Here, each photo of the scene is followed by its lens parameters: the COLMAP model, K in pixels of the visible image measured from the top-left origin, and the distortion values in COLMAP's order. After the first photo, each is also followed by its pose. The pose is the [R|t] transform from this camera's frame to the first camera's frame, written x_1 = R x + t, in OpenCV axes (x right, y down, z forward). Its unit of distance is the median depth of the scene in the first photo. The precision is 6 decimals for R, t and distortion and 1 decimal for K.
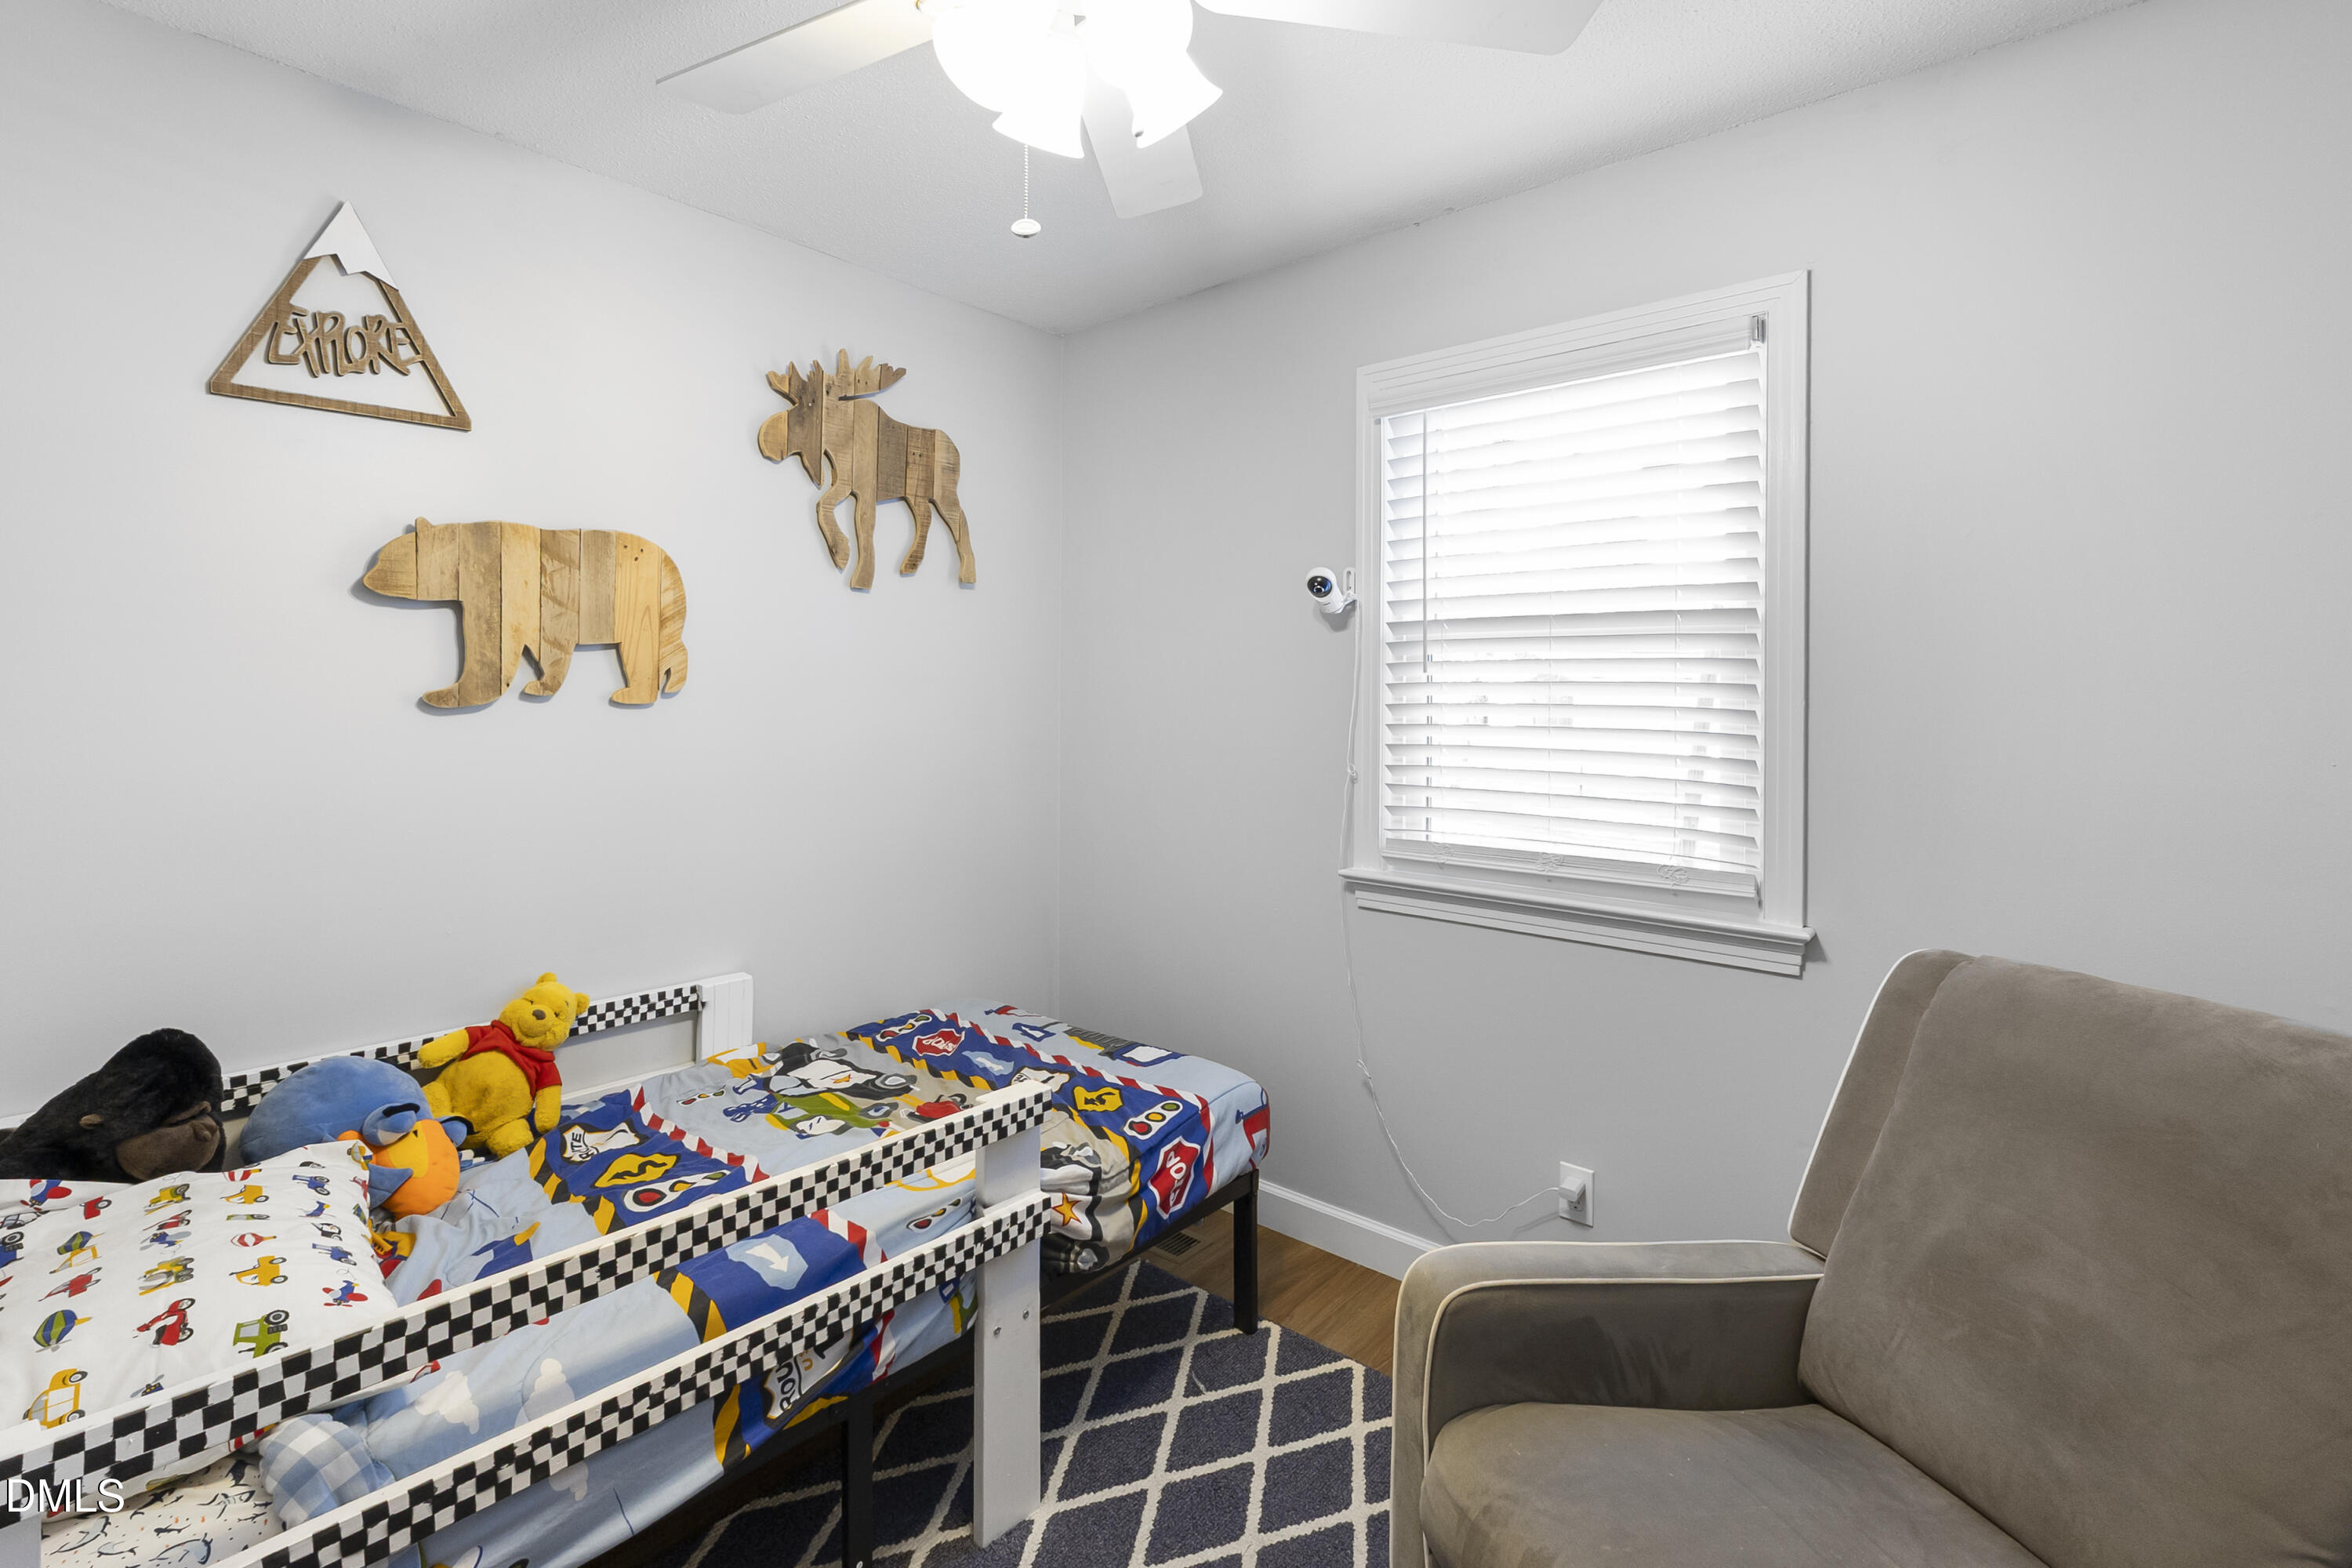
lens RADIAL K [[1019.0, 0, 1145.5], [0, 1019.0, 732.7], [0, 0, 1]] dist [-0.002843, 0.000605]
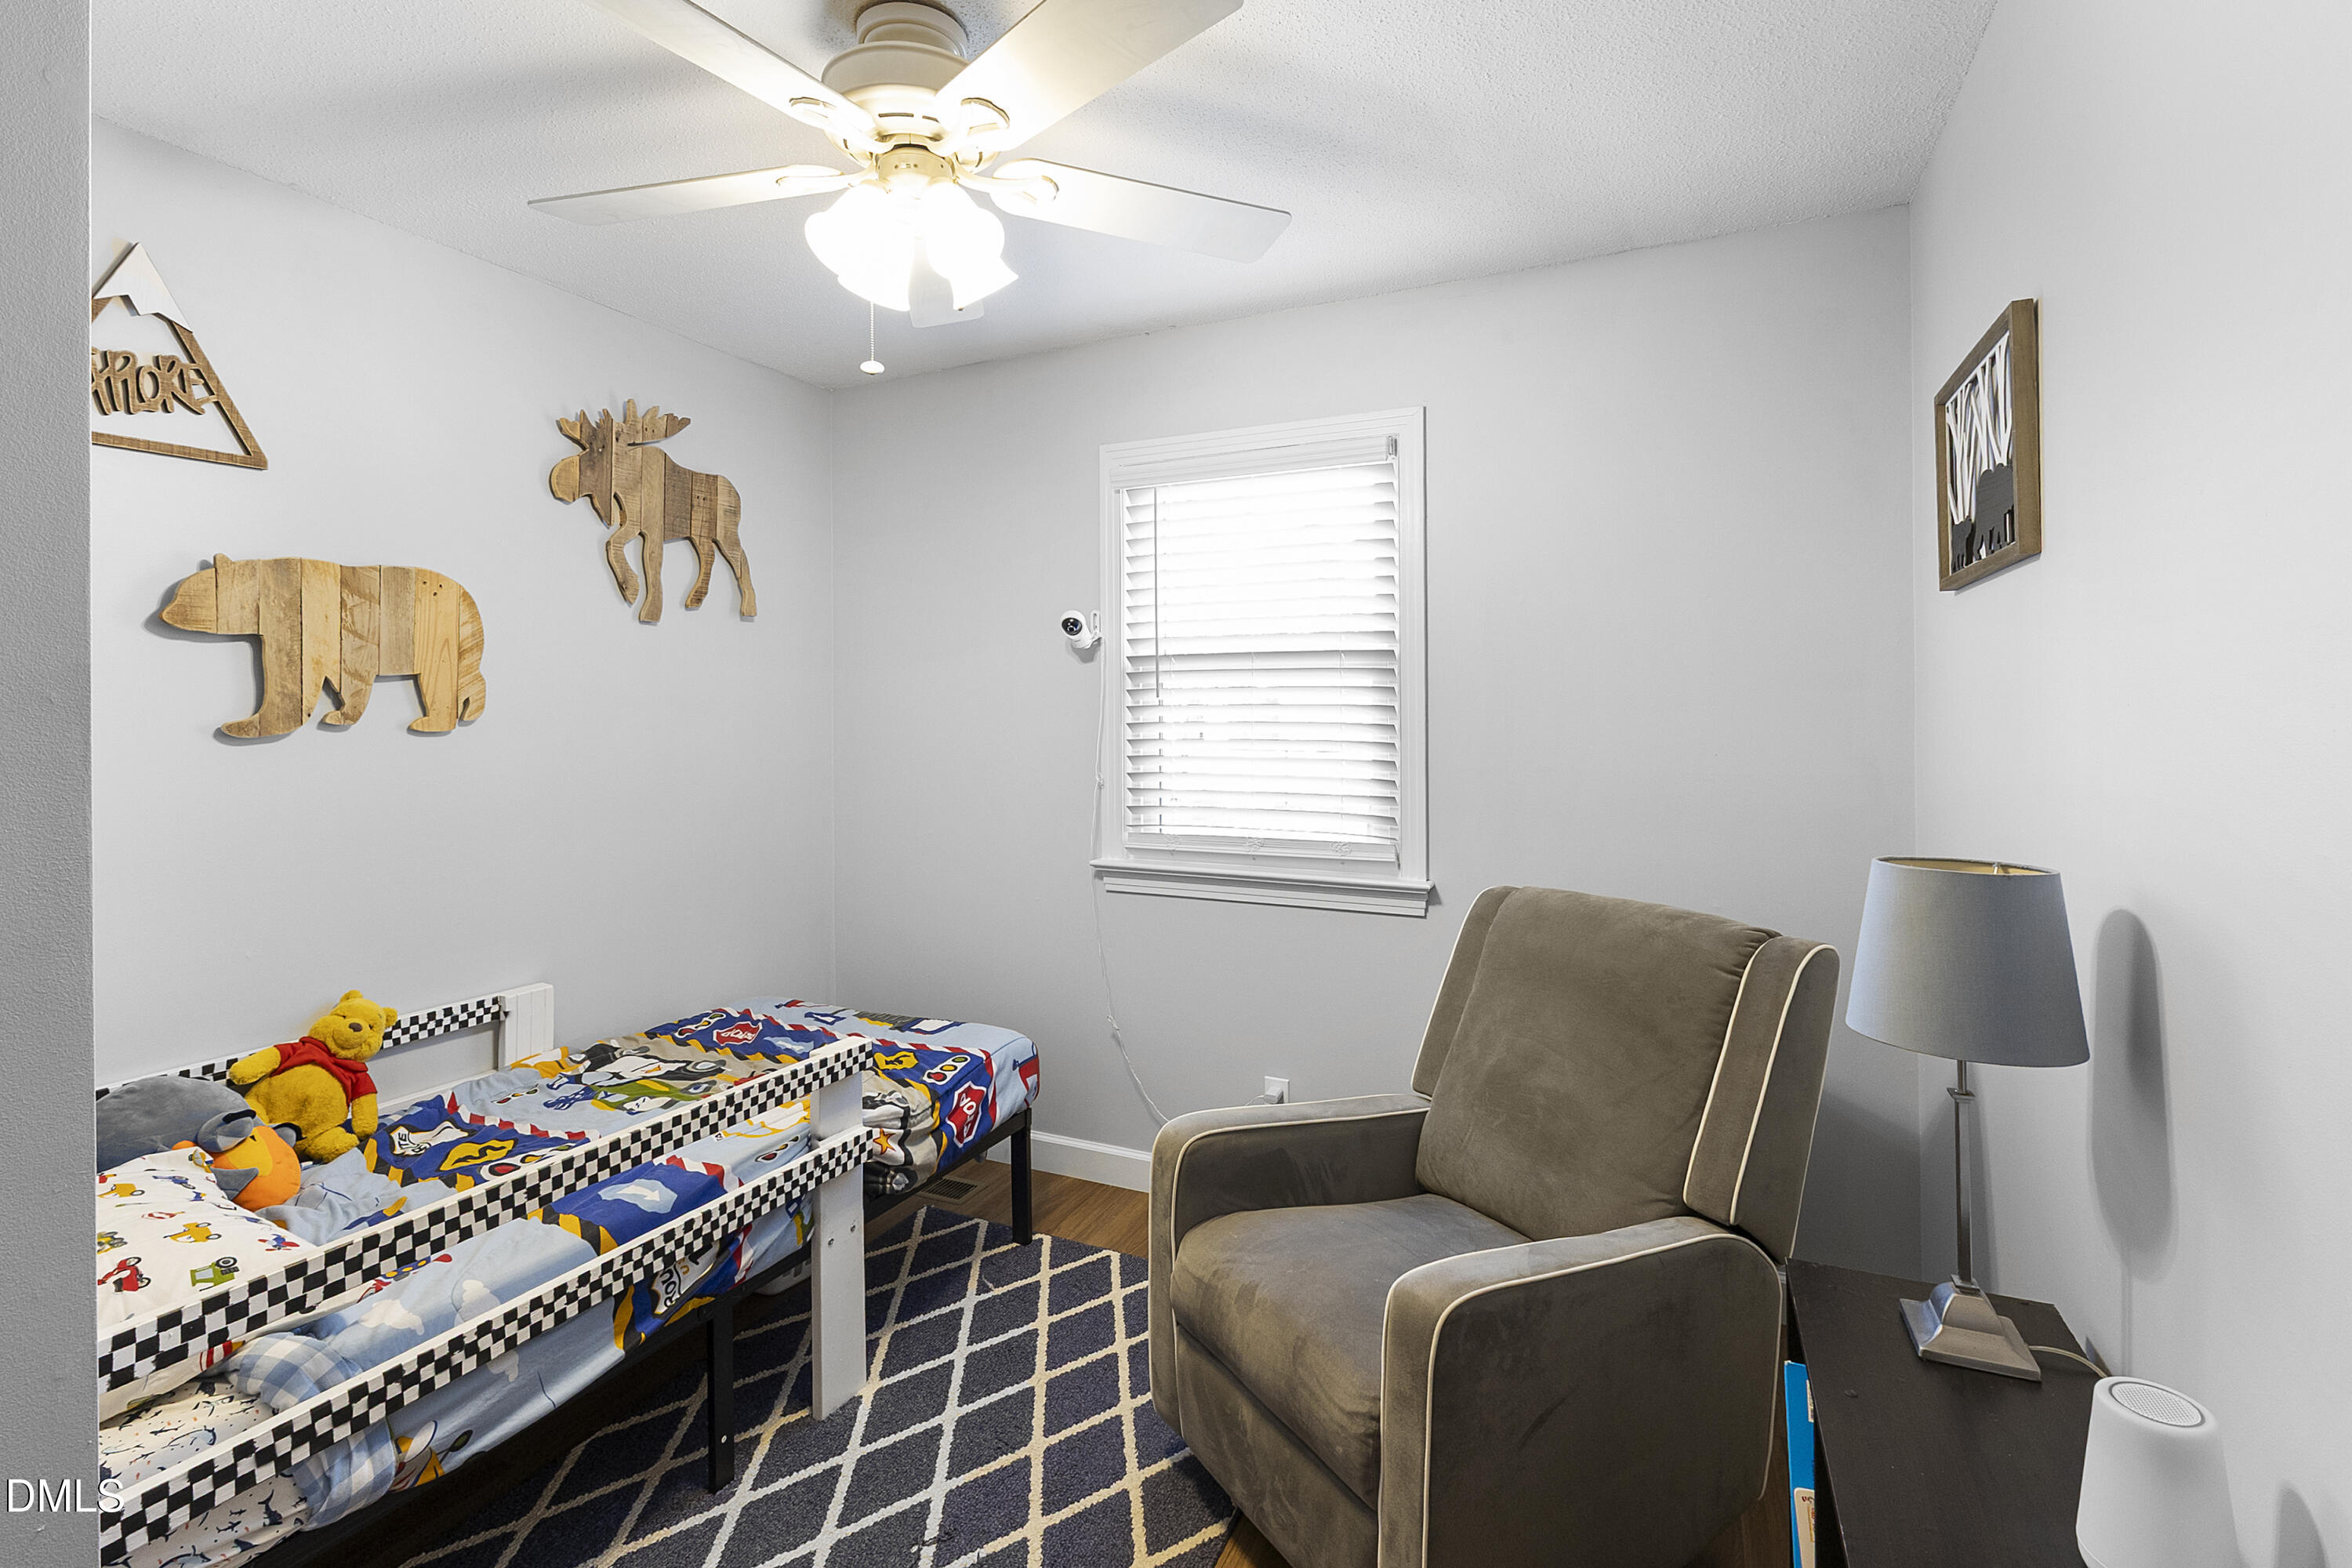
lens RADIAL K [[1019.0, 0, 1145.5], [0, 1019.0, 732.7], [0, 0, 1]] dist [-0.002843, 0.000605]
pose [[0.965131, -0.012266, 0.261481, -0.077303], [0.016529, 0.999764, -0.014111, 0.000187], [-0.261246, 0.017940, 0.965105, -0.240223]]
